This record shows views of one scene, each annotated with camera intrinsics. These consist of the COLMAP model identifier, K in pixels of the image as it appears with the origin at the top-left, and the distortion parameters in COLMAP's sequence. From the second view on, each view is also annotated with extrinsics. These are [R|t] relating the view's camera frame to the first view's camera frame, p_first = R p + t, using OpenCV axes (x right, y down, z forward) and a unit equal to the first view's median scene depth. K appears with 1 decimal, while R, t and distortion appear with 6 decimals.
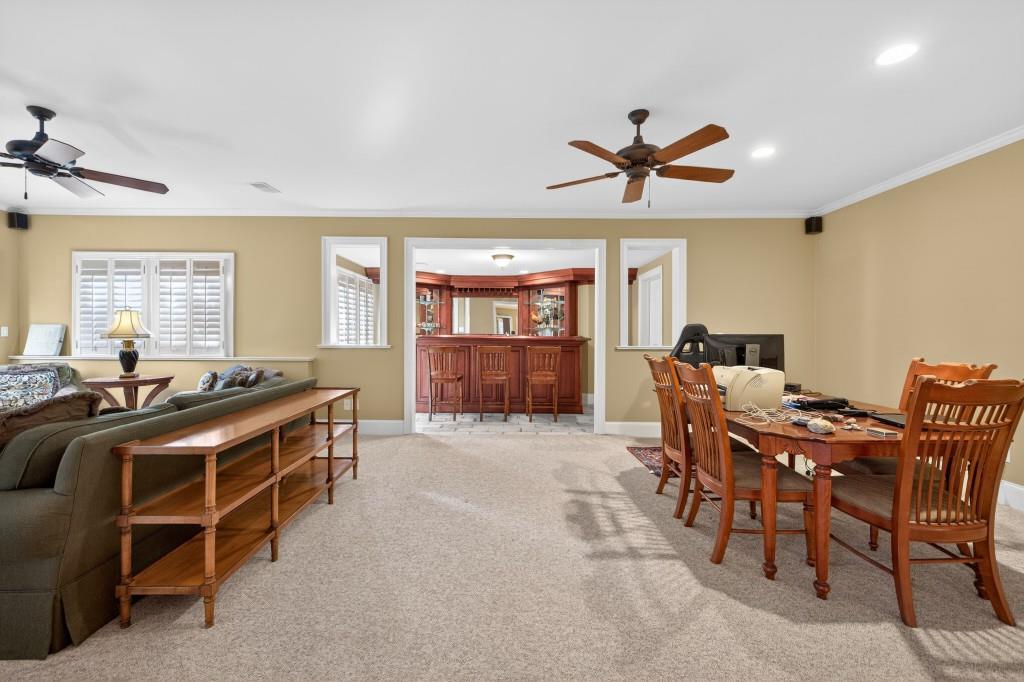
lens RADIAL K [[424.2, 0, 510.5], [0, 424.2, 336.6], [0, 0, 1]] dist [-0.008935, -0.000269]
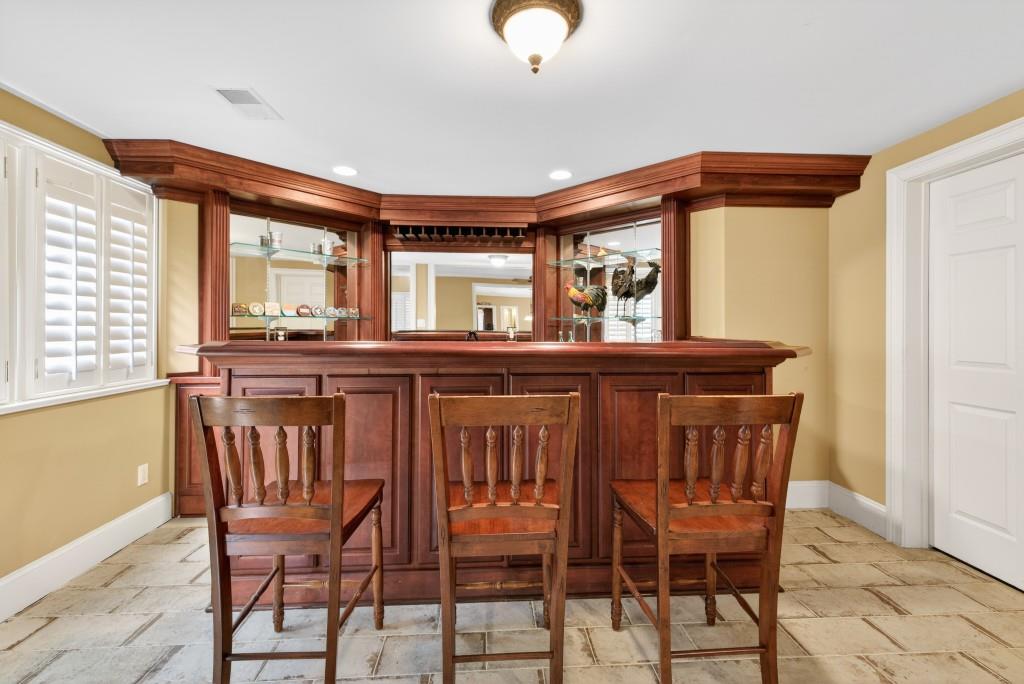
lens RADIAL K [[424.2, 0, 511.4], [0, 424.2, 332.9], [0, 0, 1]] dist [-0.008935, -0.000269]
pose [[0.998320, -0.006483, 0.057575, -0.039977], [0.006143, 0.999963, 0.006074, -0.008716], [-0.057612, -0.005711, 0.998323, 0.649313]]
